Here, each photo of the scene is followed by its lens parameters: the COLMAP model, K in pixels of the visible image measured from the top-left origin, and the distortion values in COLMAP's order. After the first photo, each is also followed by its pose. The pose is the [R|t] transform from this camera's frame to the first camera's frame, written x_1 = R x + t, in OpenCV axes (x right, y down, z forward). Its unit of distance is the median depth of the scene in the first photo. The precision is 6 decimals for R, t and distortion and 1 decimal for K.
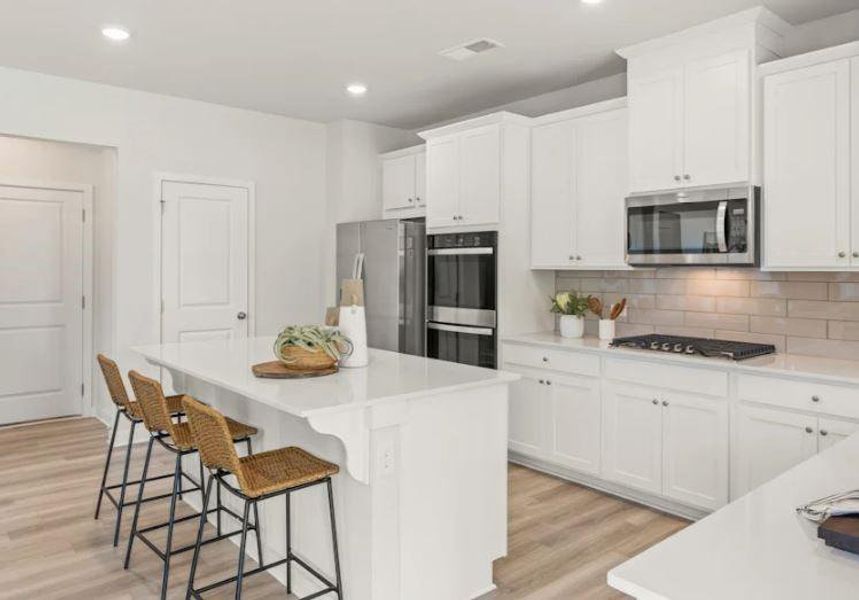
lens RADIAL K [[618.8, 0, 429.1], [0, 618.8, 268.1], [0, 0, 1]] dist [-0.001870, -0.000371]
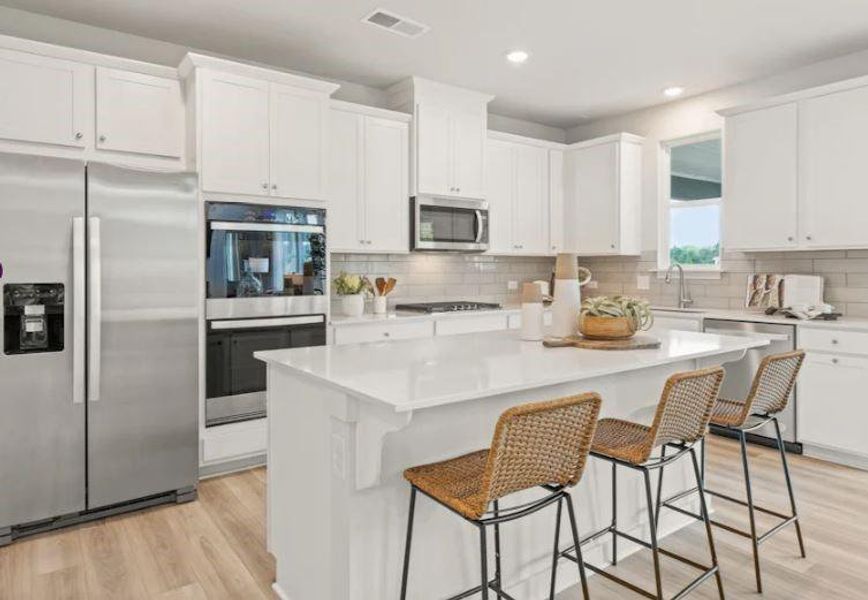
lens RADIAL K [[544.8, 0, 433.2], [0, 544.8, 269.1], [0, 0, 1]] dist [0.000944, 0.000131]
pose [[0.081197, -0.007877, 0.996667, -0.733137], [-0.004735, 0.999954, 0.008289, 0.023450], [-0.996687, -0.005393, 0.081156, 0.818556]]
